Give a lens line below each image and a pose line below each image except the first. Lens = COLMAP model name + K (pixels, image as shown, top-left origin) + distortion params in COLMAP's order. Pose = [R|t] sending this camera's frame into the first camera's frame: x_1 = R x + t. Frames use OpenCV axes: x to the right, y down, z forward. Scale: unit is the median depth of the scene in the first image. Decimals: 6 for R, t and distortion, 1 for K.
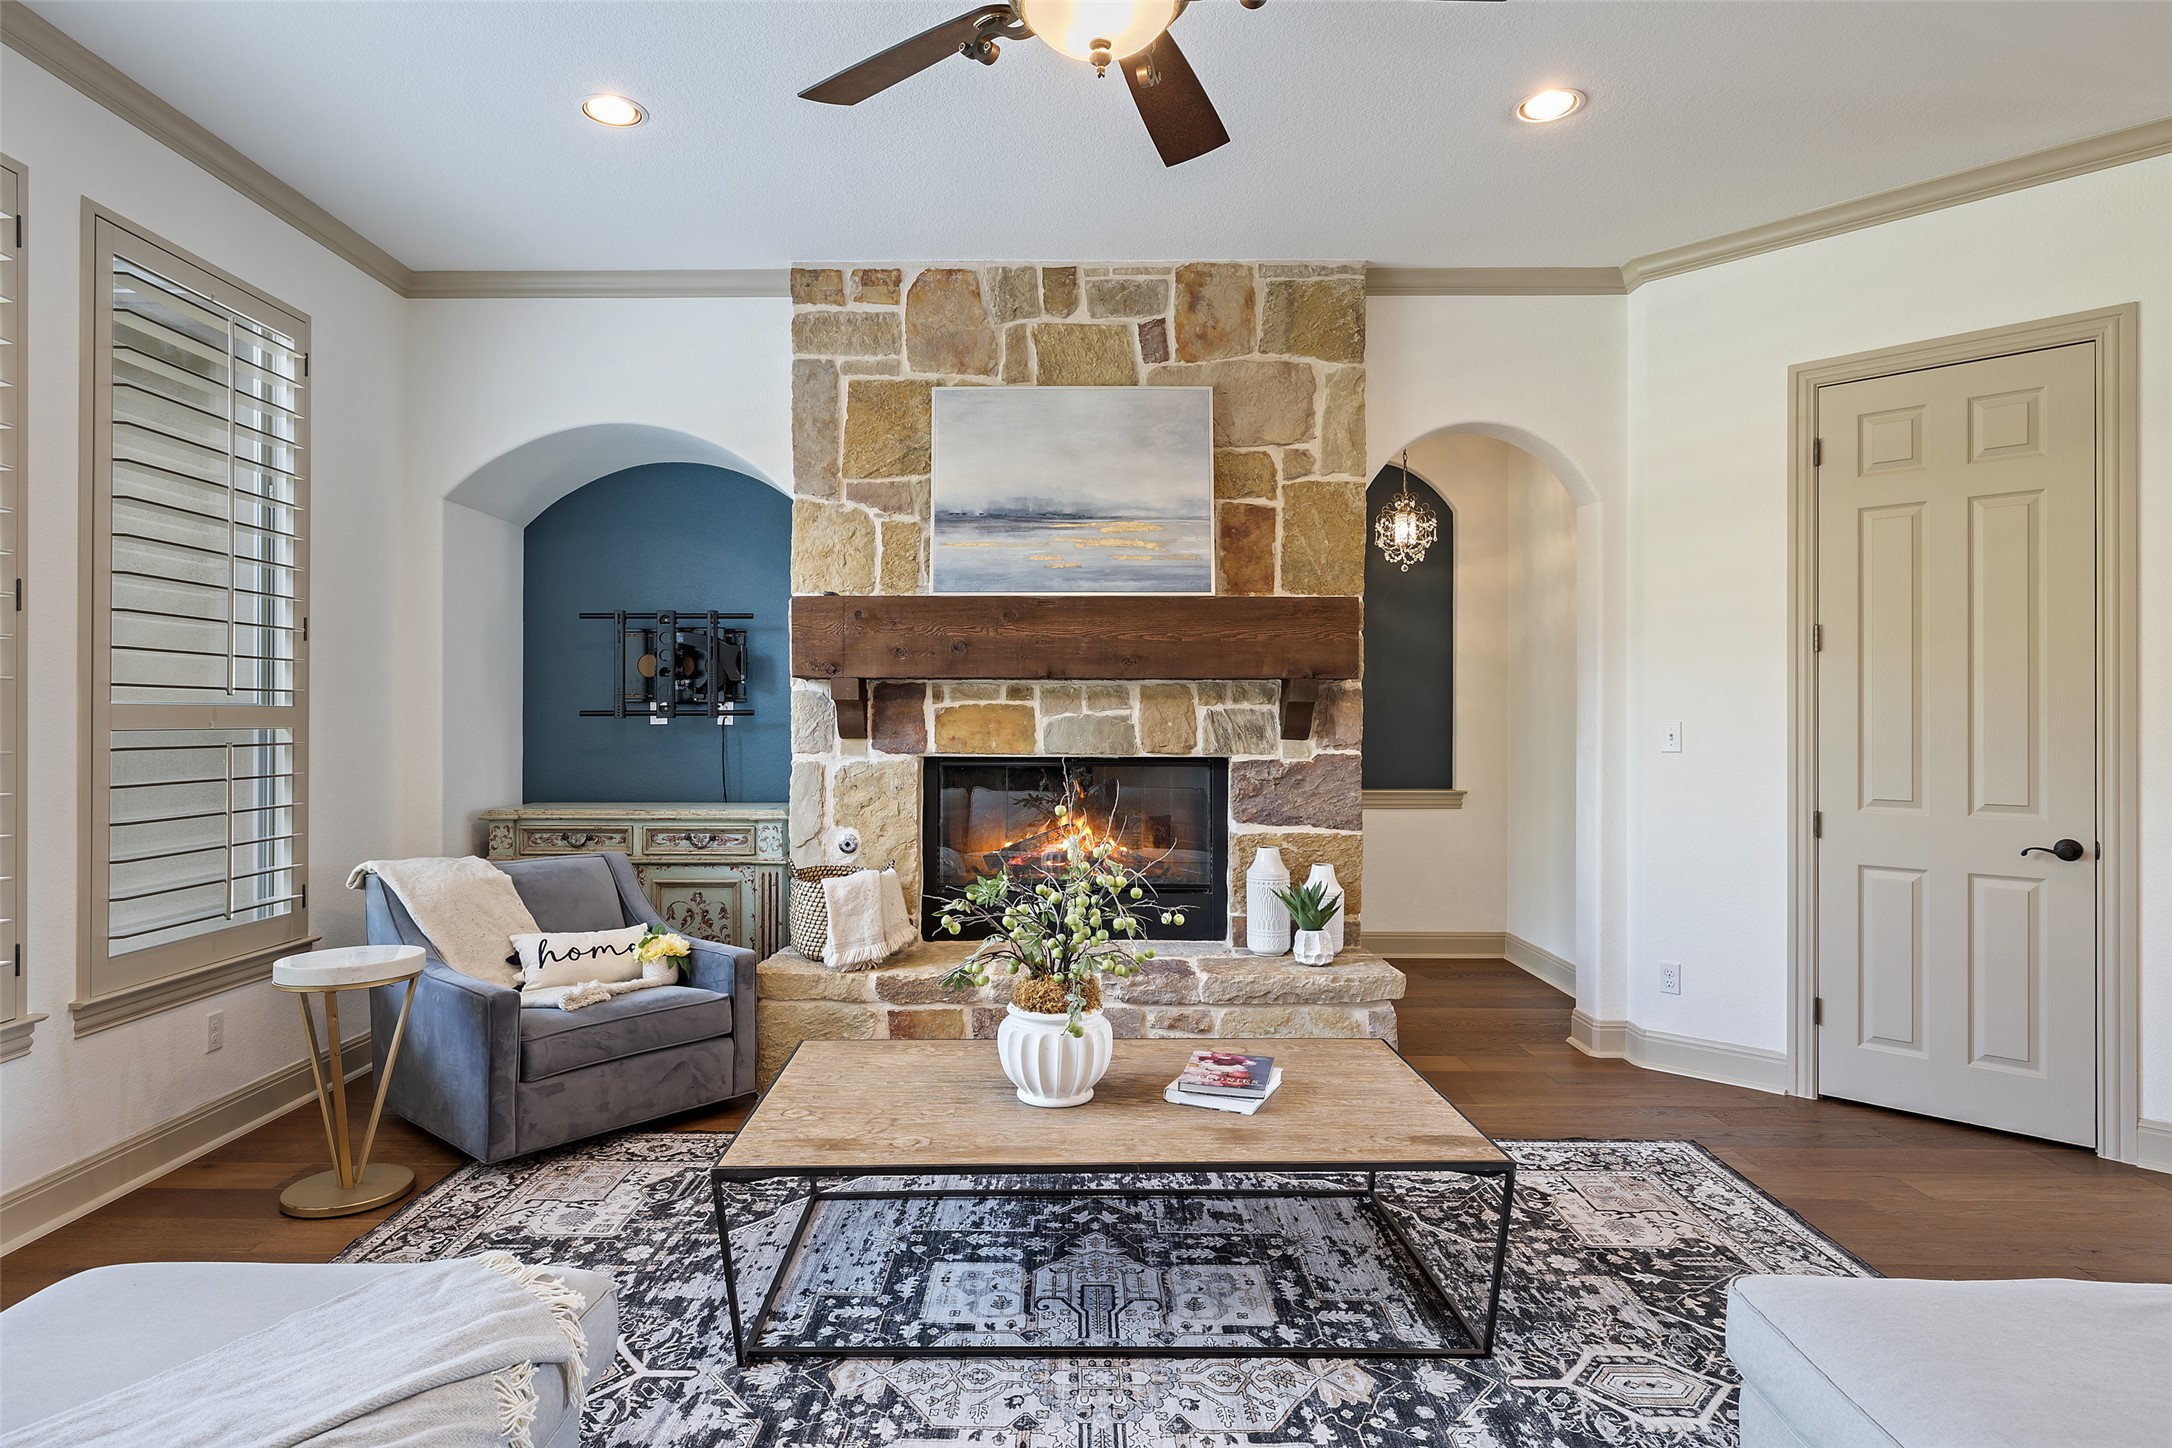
lens RADIAL K [[1181.0, 0, 1057.4], [0, 1181.0, 712.8], [0, 0, 1]] dist [-0.000350, 0.001448]
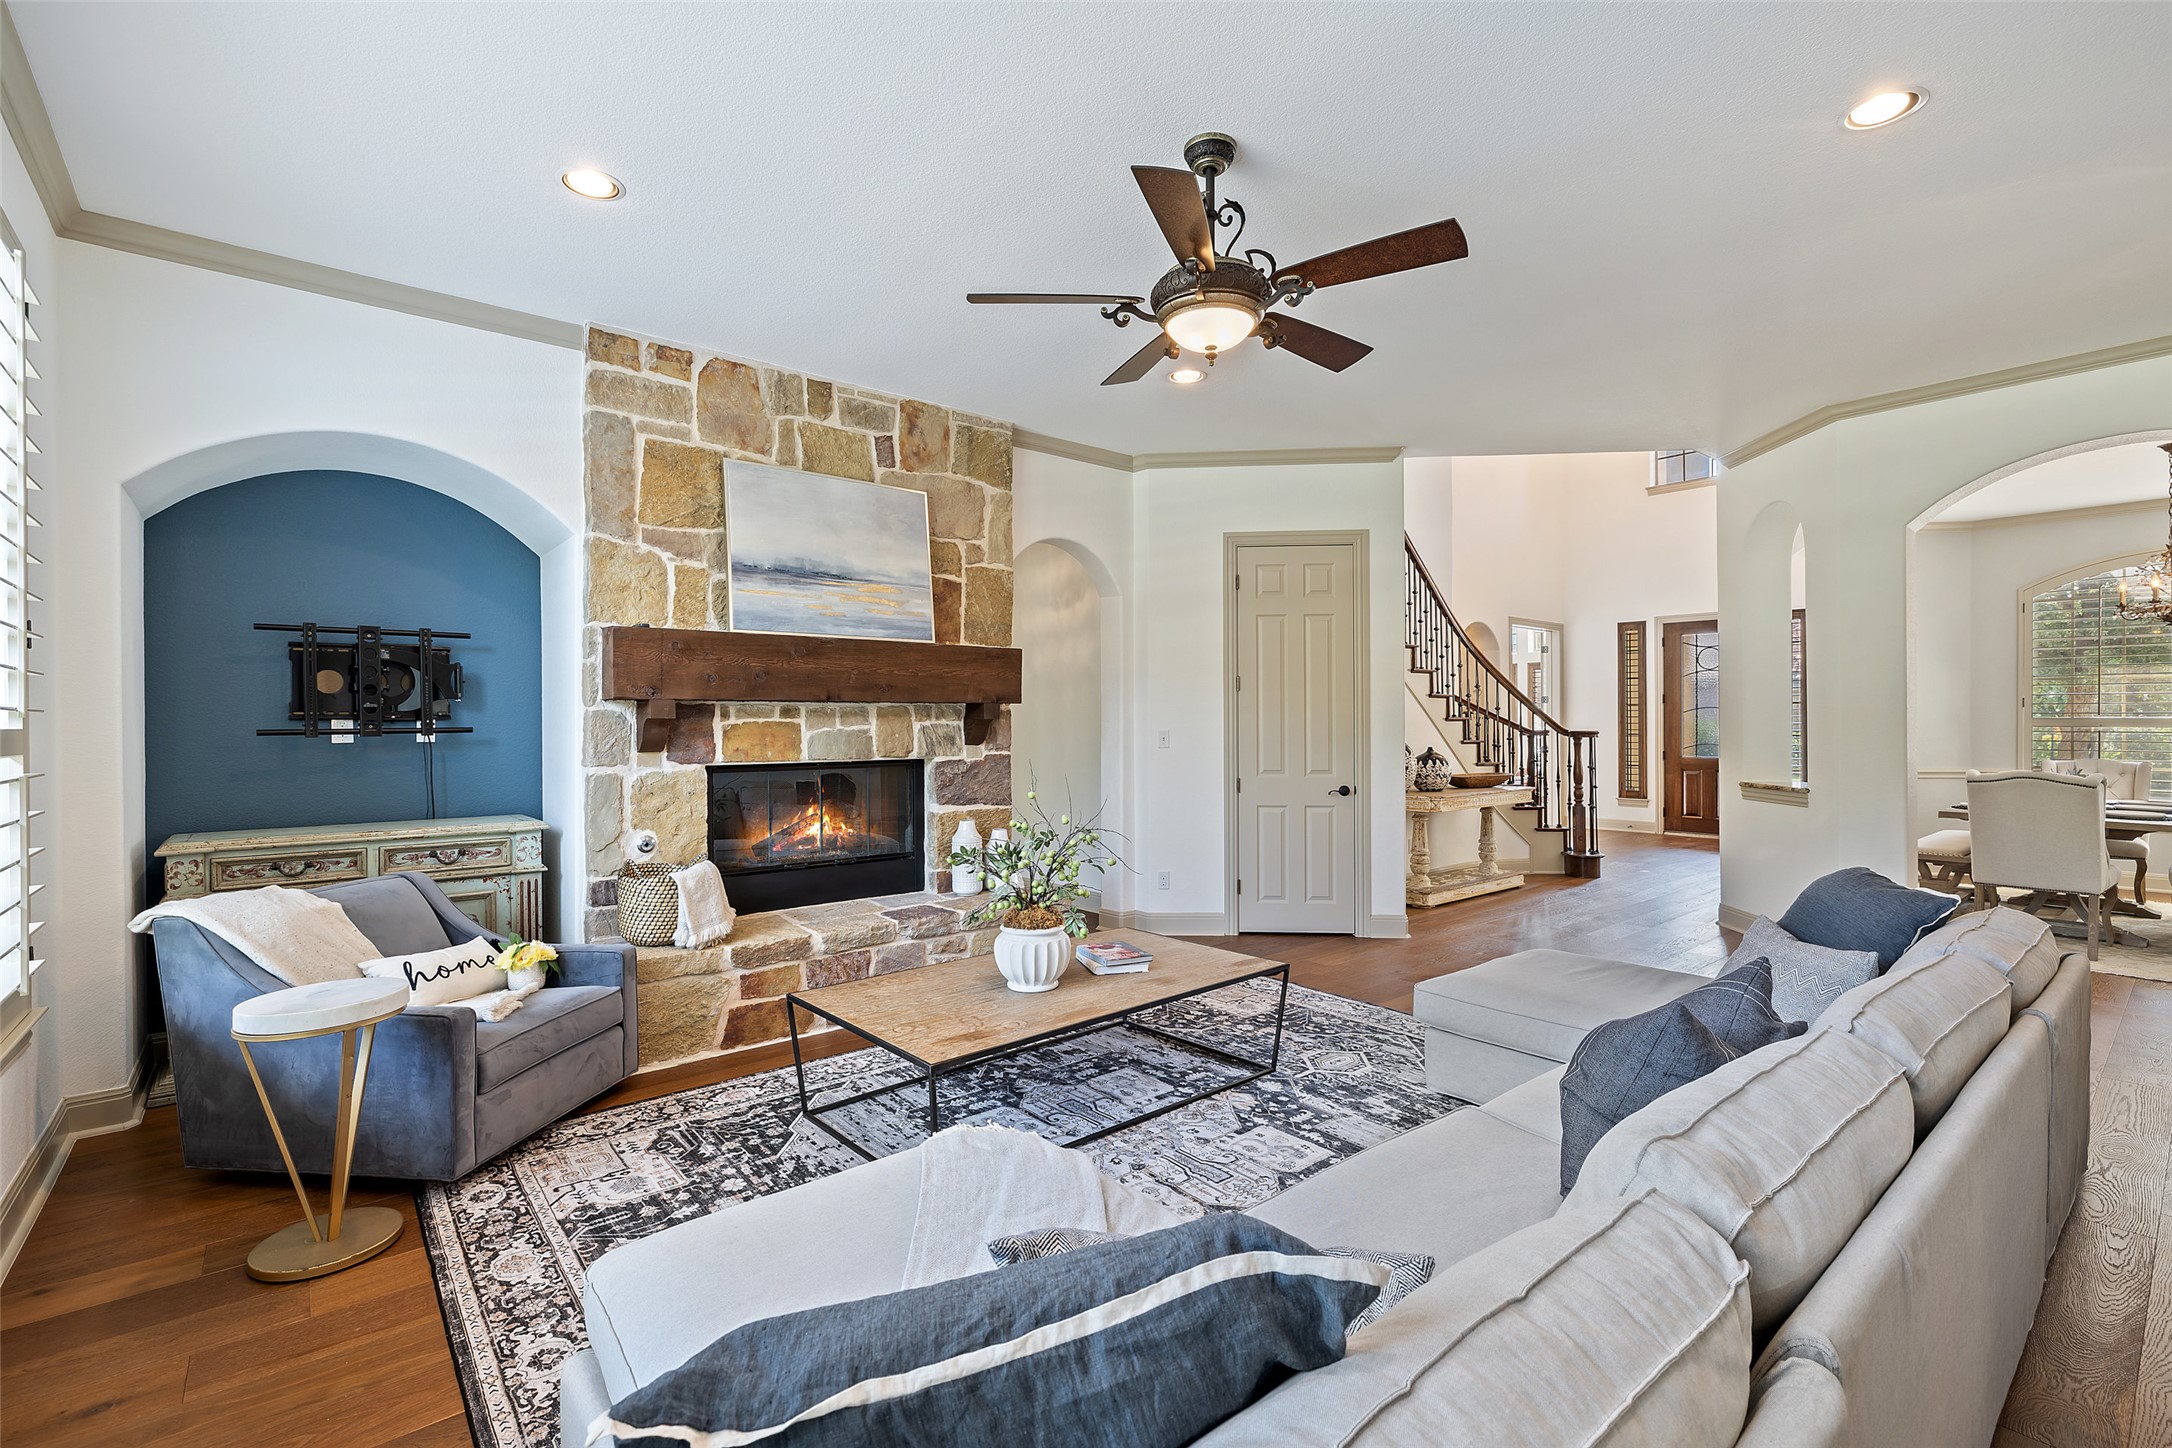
lens RADIAL K [[962.2, 0, 1082.3], [0, 962.2, 723.2], [0, 0, 1]] dist [-0.004112, -0.000059]
pose [[0.760506, -0.006233, 0.649301, -0.469821], [0.004692, 0.999981, 0.004103, -0.008167], [-0.649314, -0.000073, 0.760521, 0.019862]]
